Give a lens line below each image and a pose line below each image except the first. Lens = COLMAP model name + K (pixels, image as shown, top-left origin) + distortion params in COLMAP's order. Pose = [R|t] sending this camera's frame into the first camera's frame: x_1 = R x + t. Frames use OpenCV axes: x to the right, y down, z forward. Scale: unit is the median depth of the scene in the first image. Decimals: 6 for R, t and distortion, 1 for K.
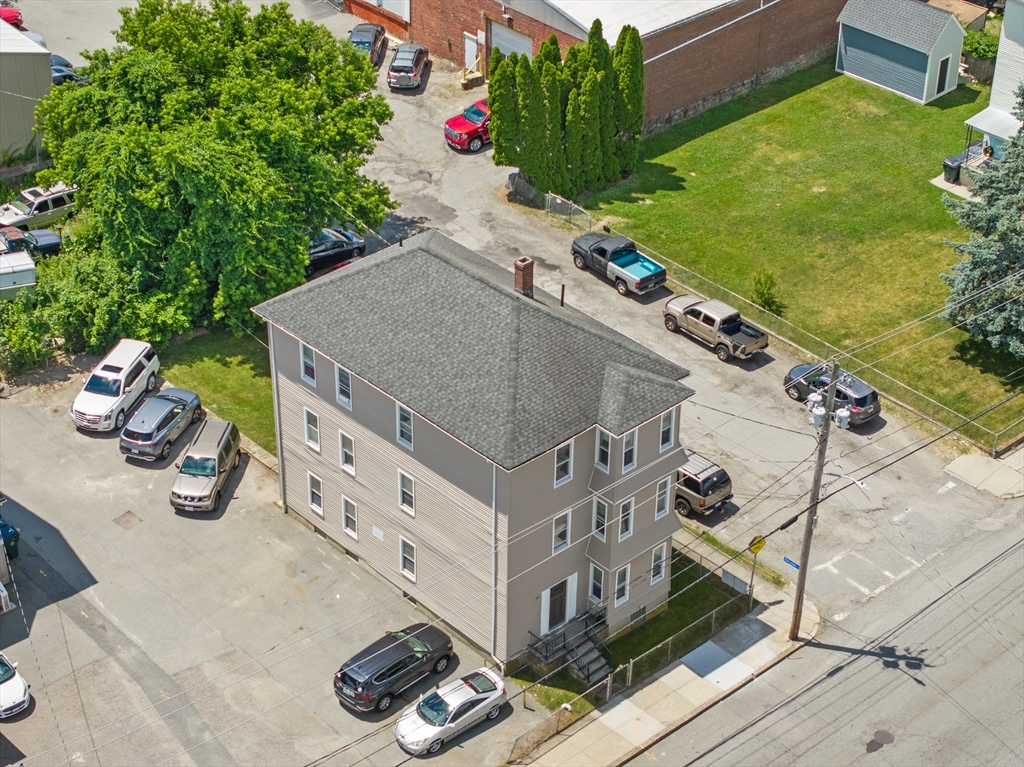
lens RADIAL K [[2096.1, 0, 512.0], [0, 2096.1, 383.5], [0, 0, 1]] dist [-0.303492, 2.365487]
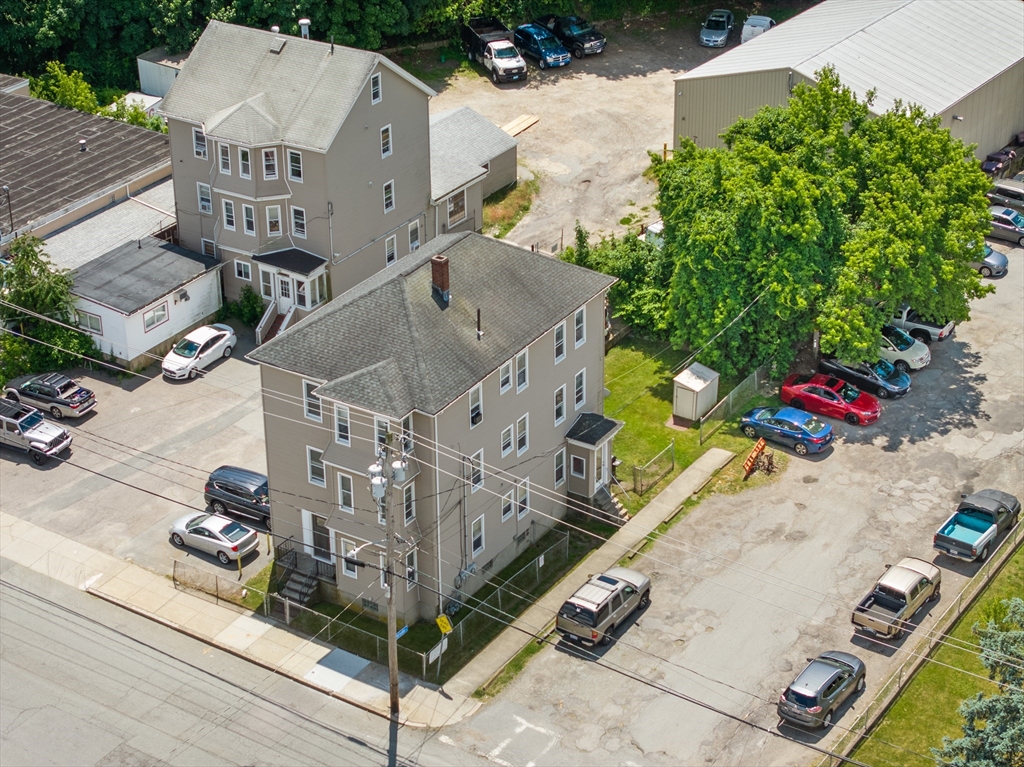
lens RADIAL K [[2103.7, 0, 472.1], [0, 2103.7, 382.4], [0, 0, 1]] dist [-0.051038, 0.192974]
pose [[0.233002, 0.439078, -0.867710, 0.956473], [-0.523087, 0.808782, 0.268797, -0.298843], [0.819811, 0.391258, 0.418124, 0.542284]]
